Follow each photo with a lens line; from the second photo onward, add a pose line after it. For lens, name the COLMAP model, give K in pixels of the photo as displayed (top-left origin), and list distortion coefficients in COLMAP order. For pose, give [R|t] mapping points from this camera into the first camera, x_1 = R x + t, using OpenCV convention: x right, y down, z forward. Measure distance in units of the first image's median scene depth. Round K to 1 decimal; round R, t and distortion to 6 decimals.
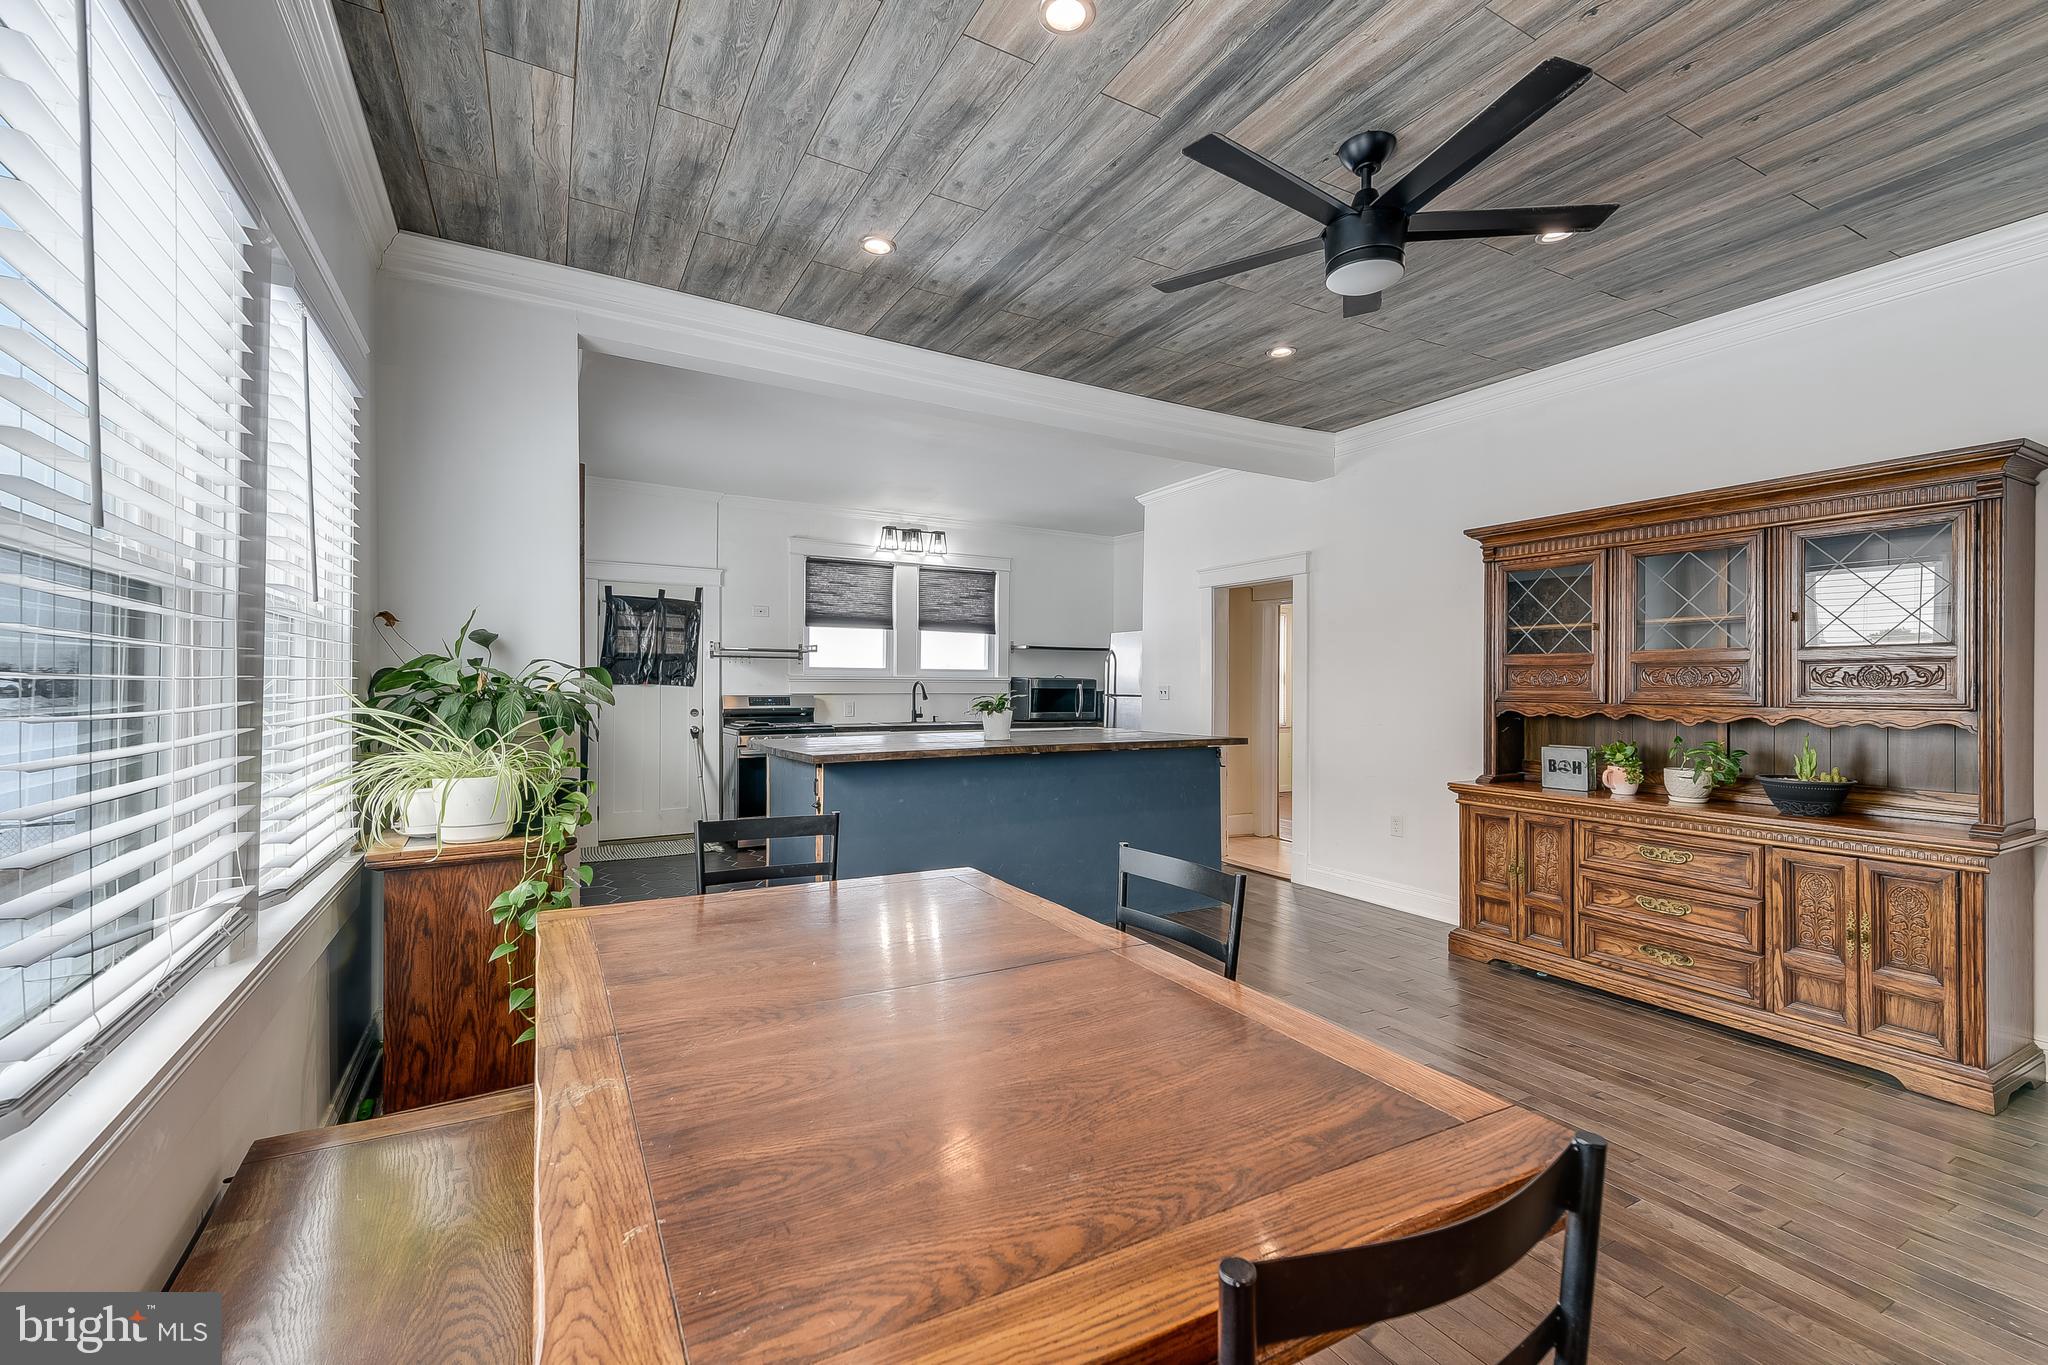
lens RADIAL K [[875.1, 0, 1018.1], [0, 875.1, 676.8], [0, 0, 1]] dist [0.011028, -0.002424]
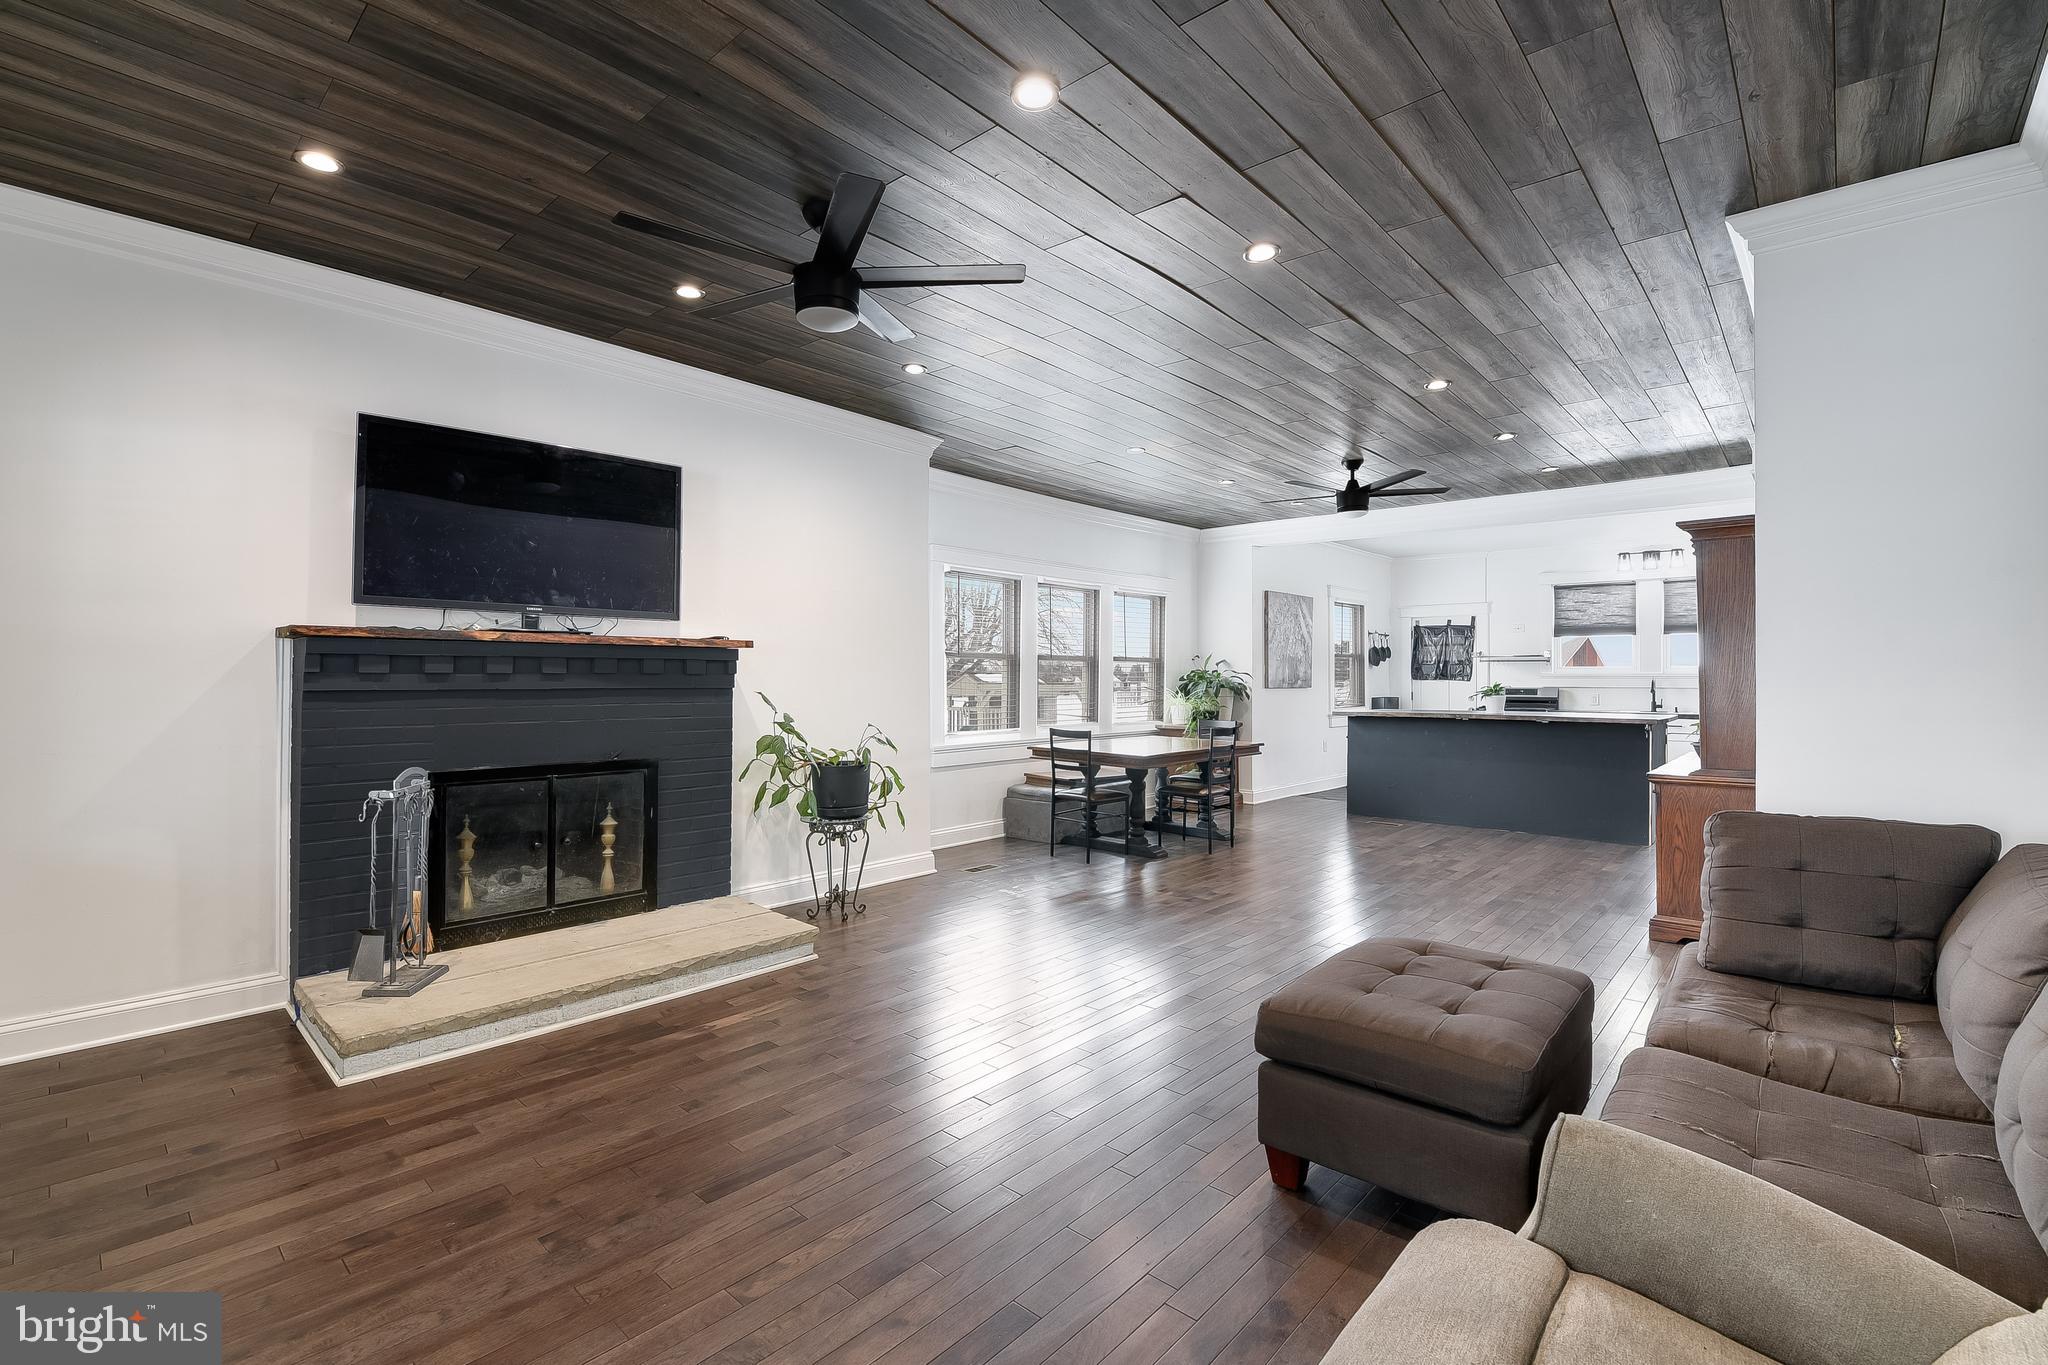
lens RADIAL K [[882.7, 0, 1014.3], [0, 882.7, 673.7], [0, 0, 1]] dist [-0.014371, -0.001753]
pose [[0.315707, -0.007594, -0.948826, 0.776463], [0.007791, 0.999955, -0.005411, -0.000068], [0.948825, -0.005684, 0.315752, -0.221662]]
